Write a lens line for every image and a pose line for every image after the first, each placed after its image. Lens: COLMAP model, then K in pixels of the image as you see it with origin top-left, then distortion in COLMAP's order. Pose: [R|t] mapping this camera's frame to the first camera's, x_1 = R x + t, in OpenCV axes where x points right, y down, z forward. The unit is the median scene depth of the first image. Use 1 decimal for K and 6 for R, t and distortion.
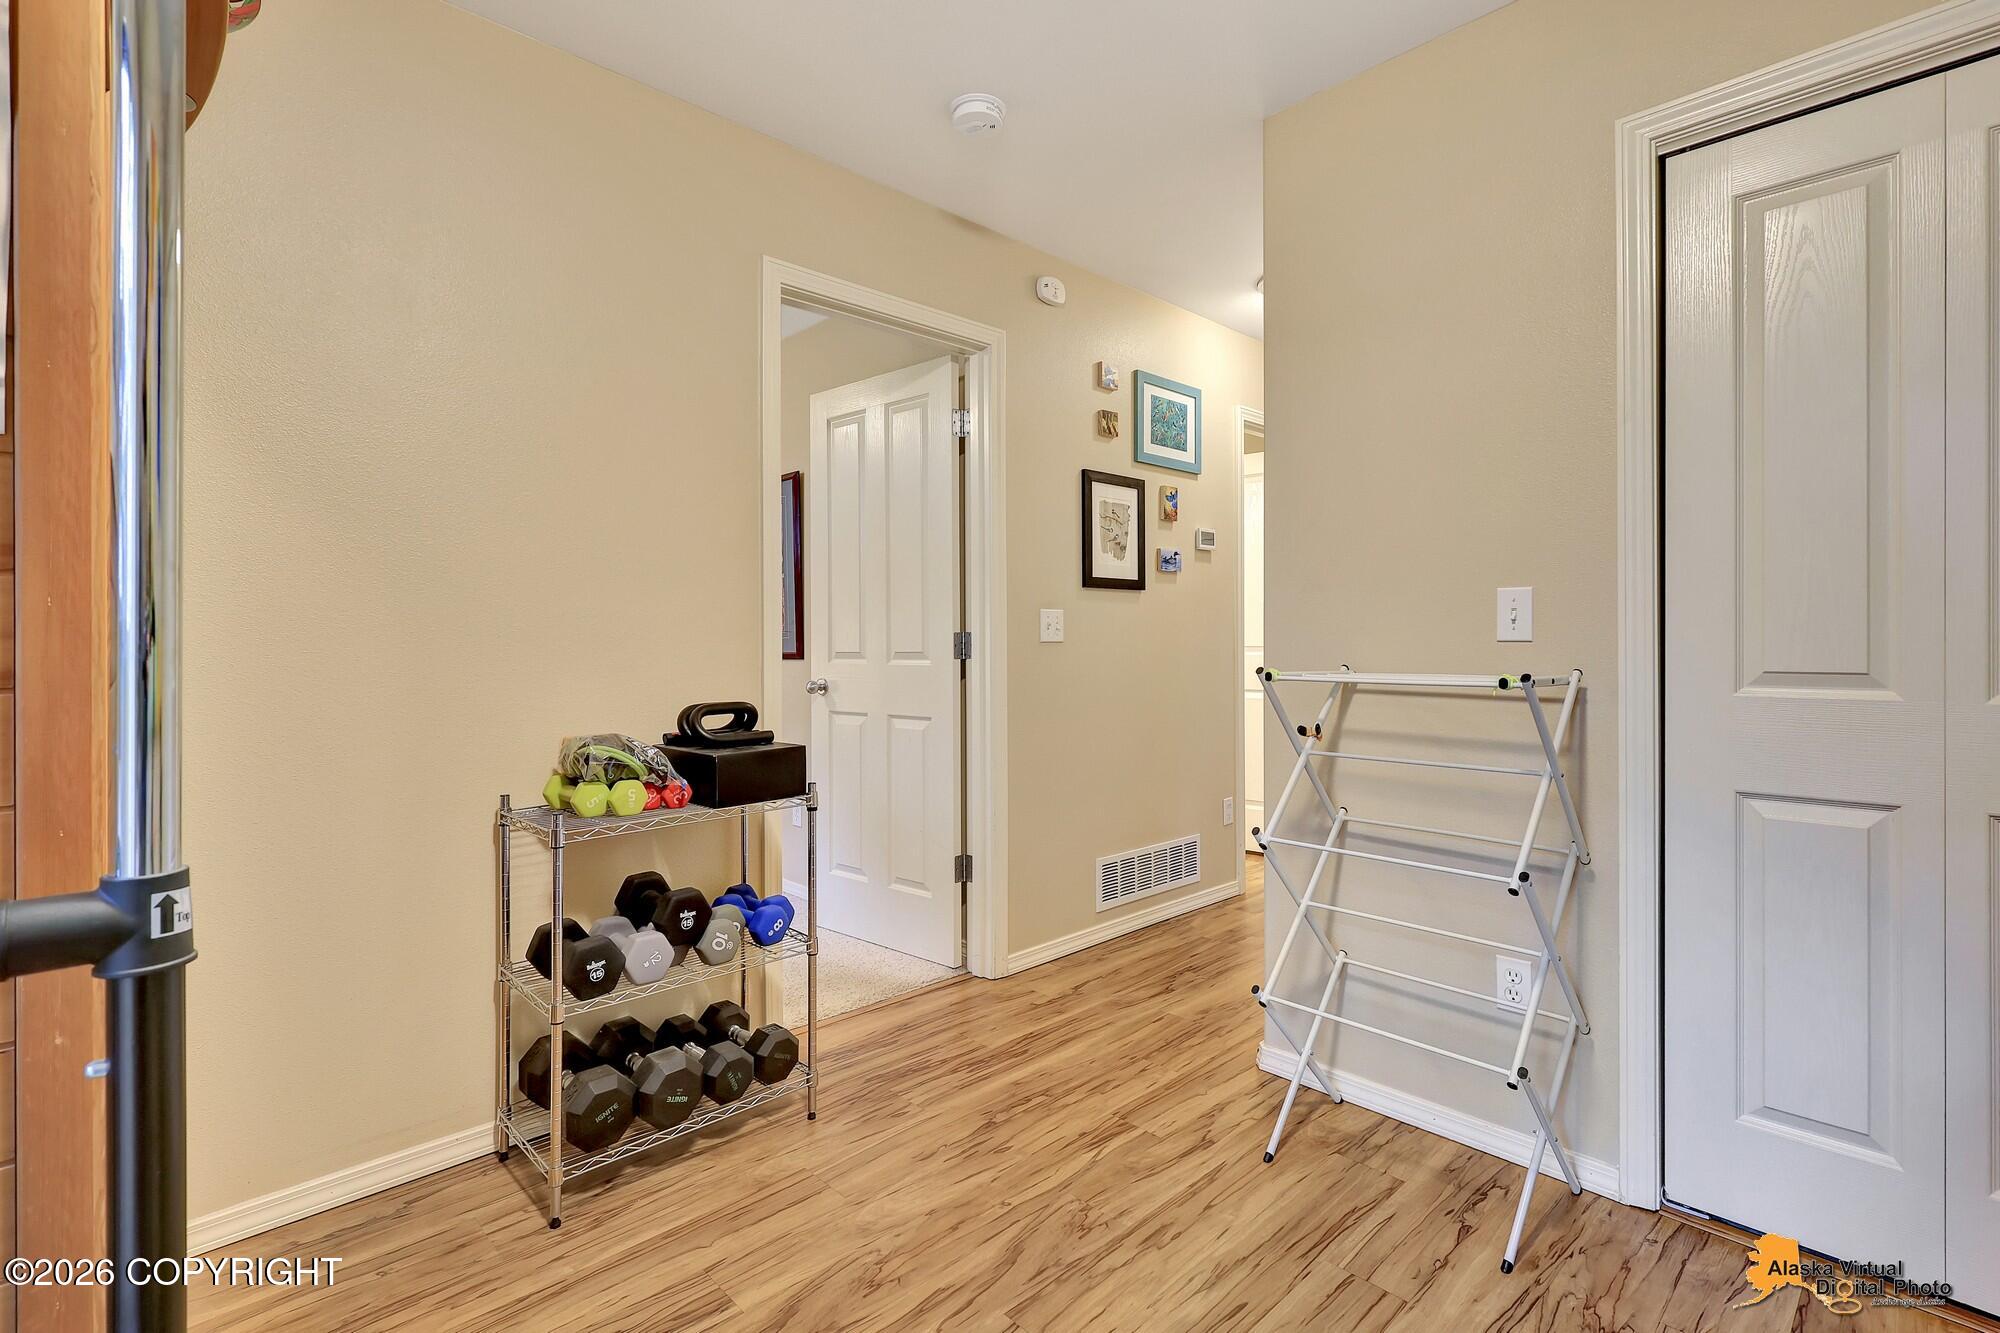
lens RADIAL K [[924.4, 0, 1001.2], [0, 924.4, 652.7], [0, 0, 1]] dist [-0.001581, -0.000800]
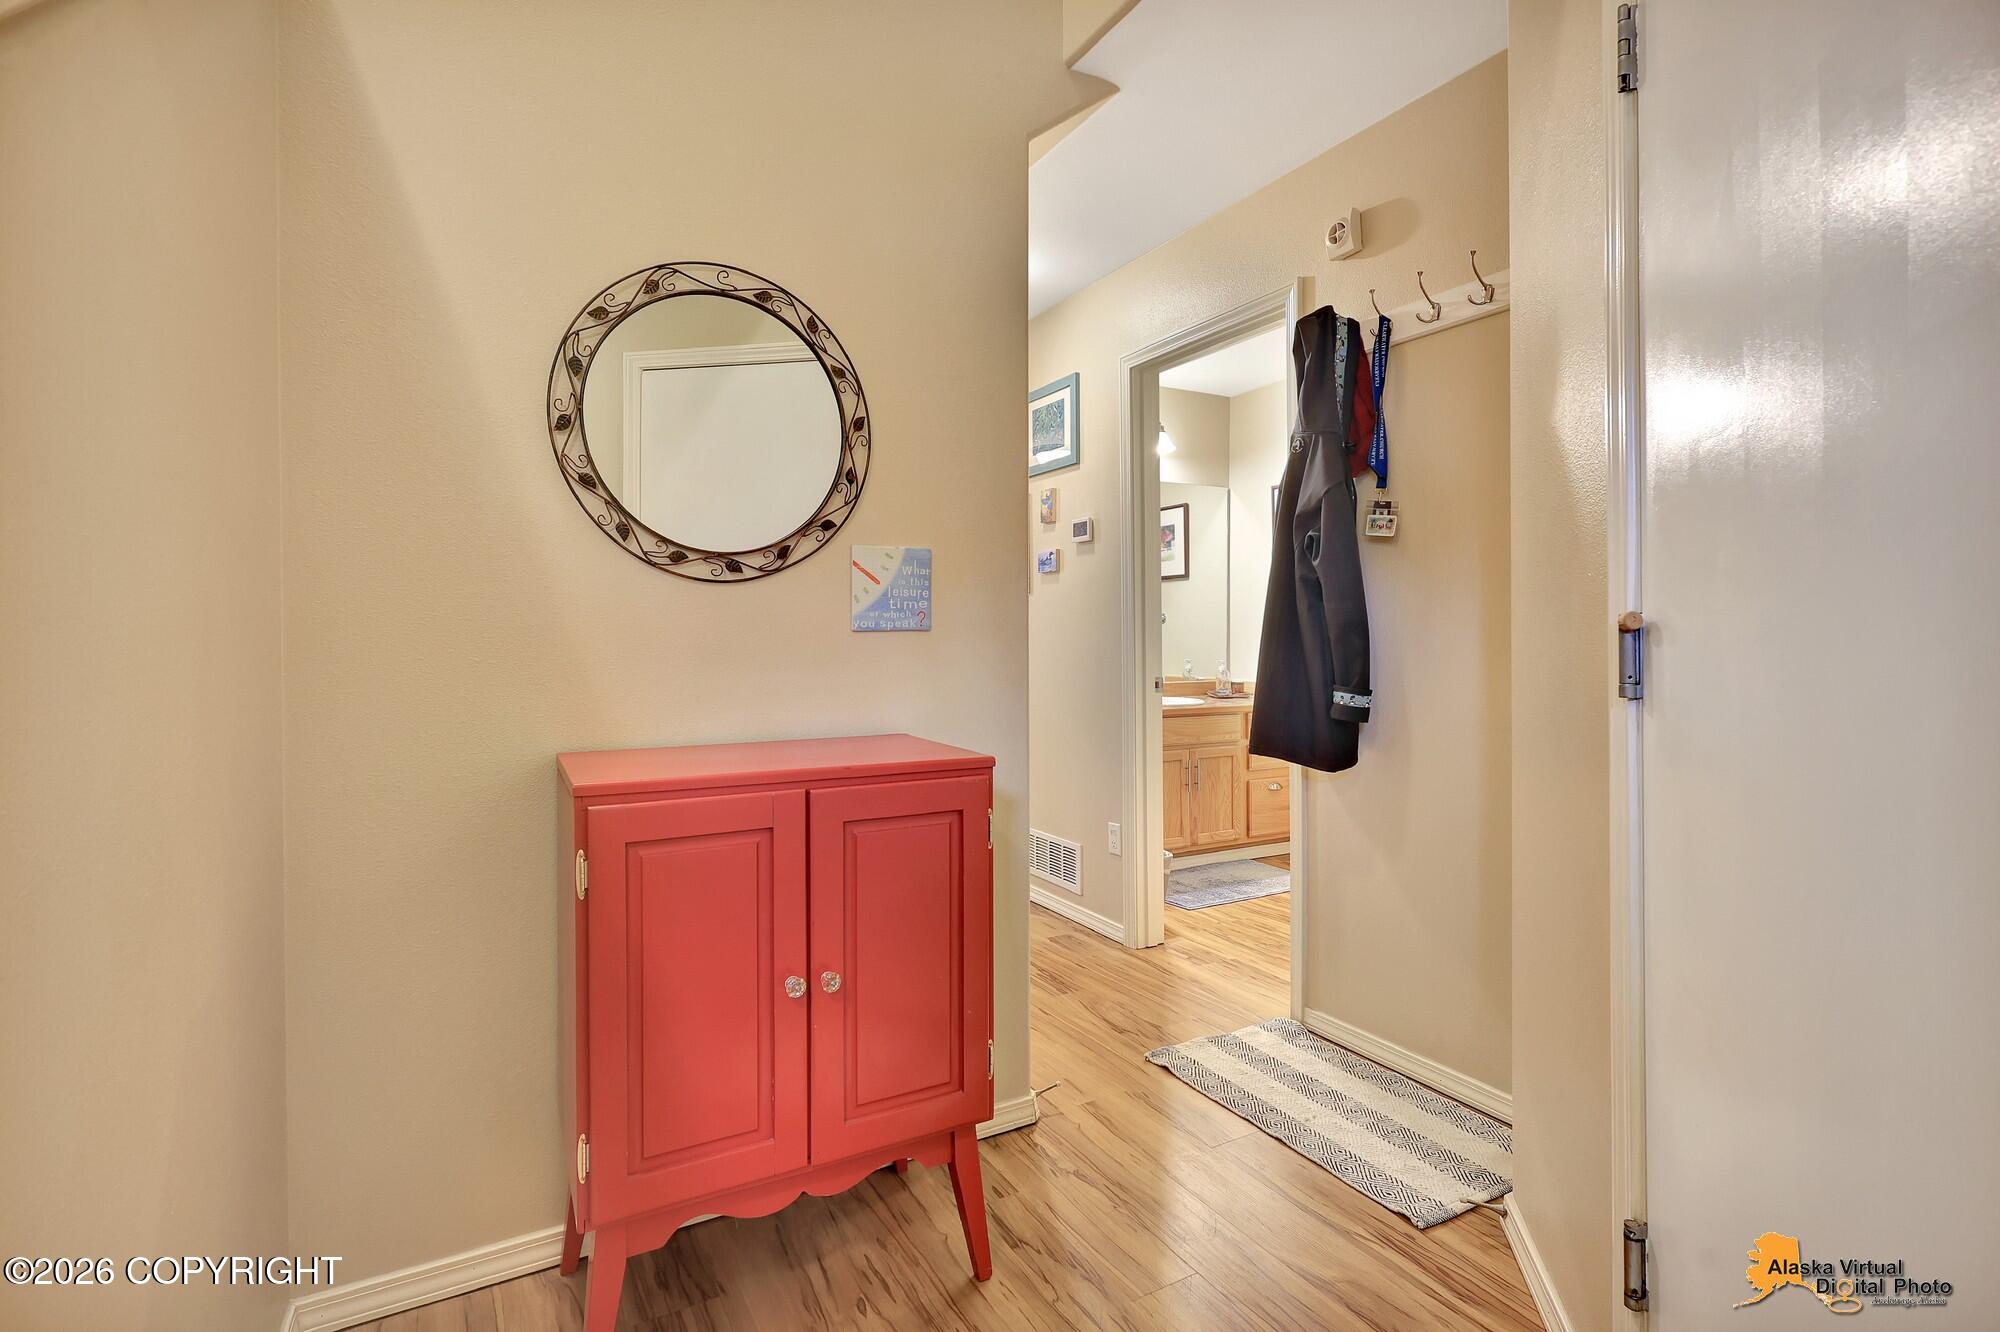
lens RADIAL K [[924.4, 0, 1011.1], [0, 924.4, 646.6], [0, 0, 1]] dist [-0.001581, -0.000800]
pose [[-0.244997, 0.020883, -0.969299, 1.169051], [0.002022, 0.999777, 0.021028, -0.026782], [0.969522, 0.003192, -0.244985, 1.190275]]
